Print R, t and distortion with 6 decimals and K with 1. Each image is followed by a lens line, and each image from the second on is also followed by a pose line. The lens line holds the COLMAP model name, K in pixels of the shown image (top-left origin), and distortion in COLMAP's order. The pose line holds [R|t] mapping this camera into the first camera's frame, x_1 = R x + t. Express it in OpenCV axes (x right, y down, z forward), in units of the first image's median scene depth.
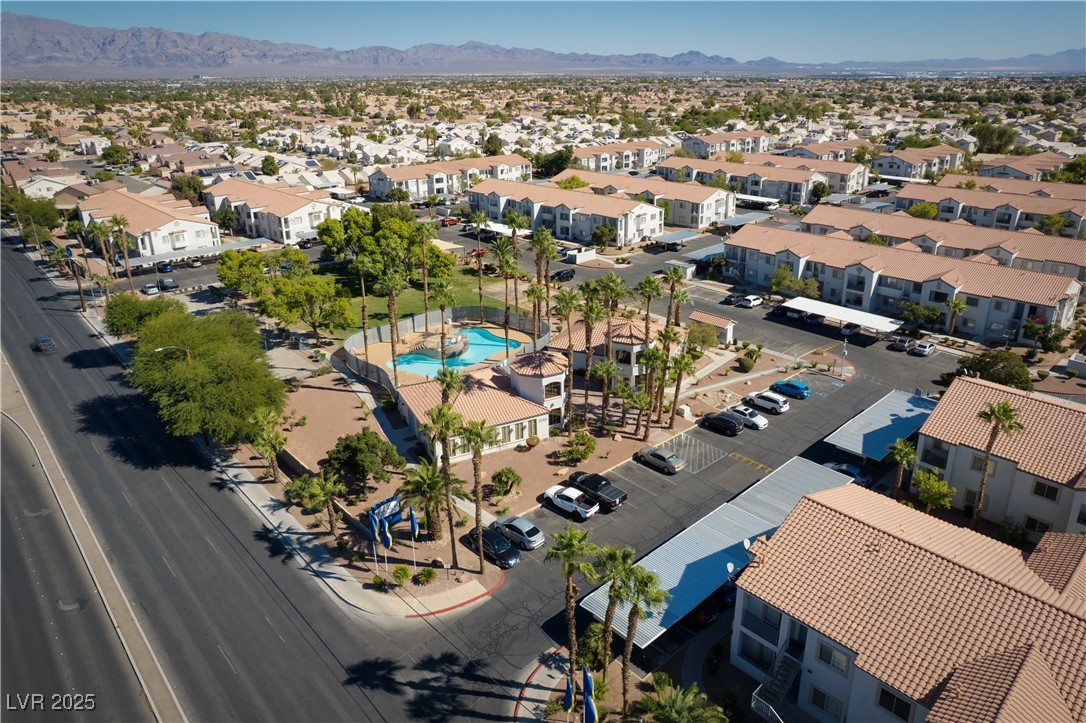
lens RADIAL K [[711.5, 0, 548.4], [0, 711.5, 360.1], [0, 0, 1]] dist [-0.090457, 0.089708]
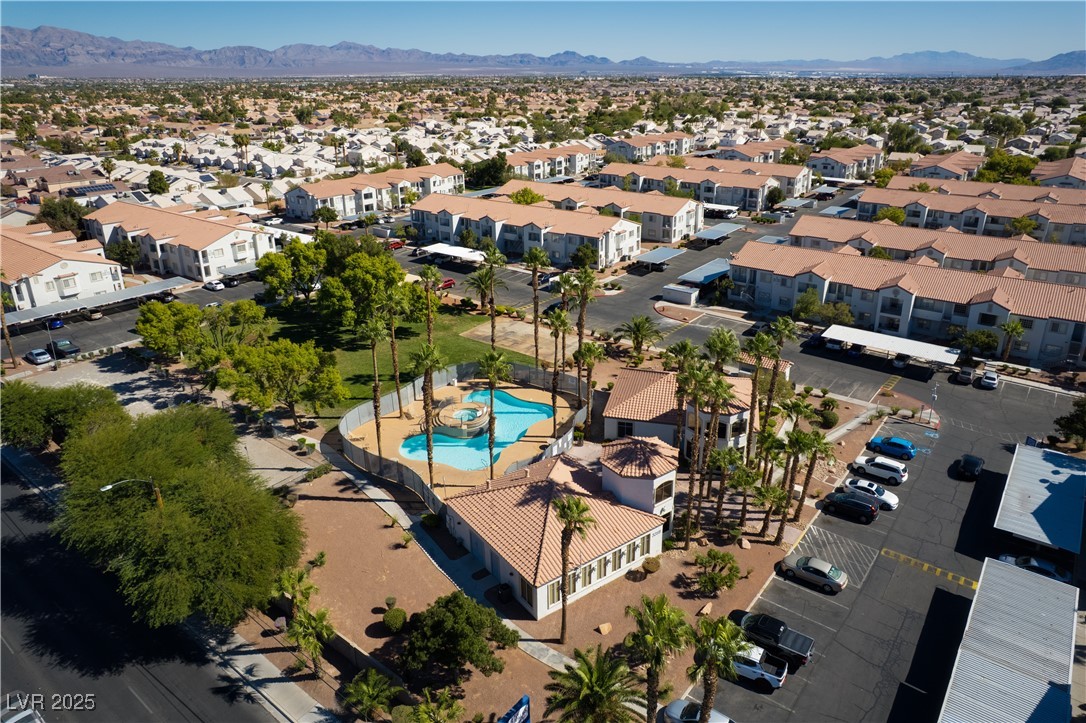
lens RADIAL K [[711.5, 0, 548.4], [0, 711.5, 360.1], [0, 0, 1]] dist [-0.090457, 0.089708]
pose [[0.986465, -0.060880, 0.152253, -0.105578], [0.060939, 0.998132, 0.004284, -0.052041], [-0.152230, 0.005052, 0.988332, 0.123404]]
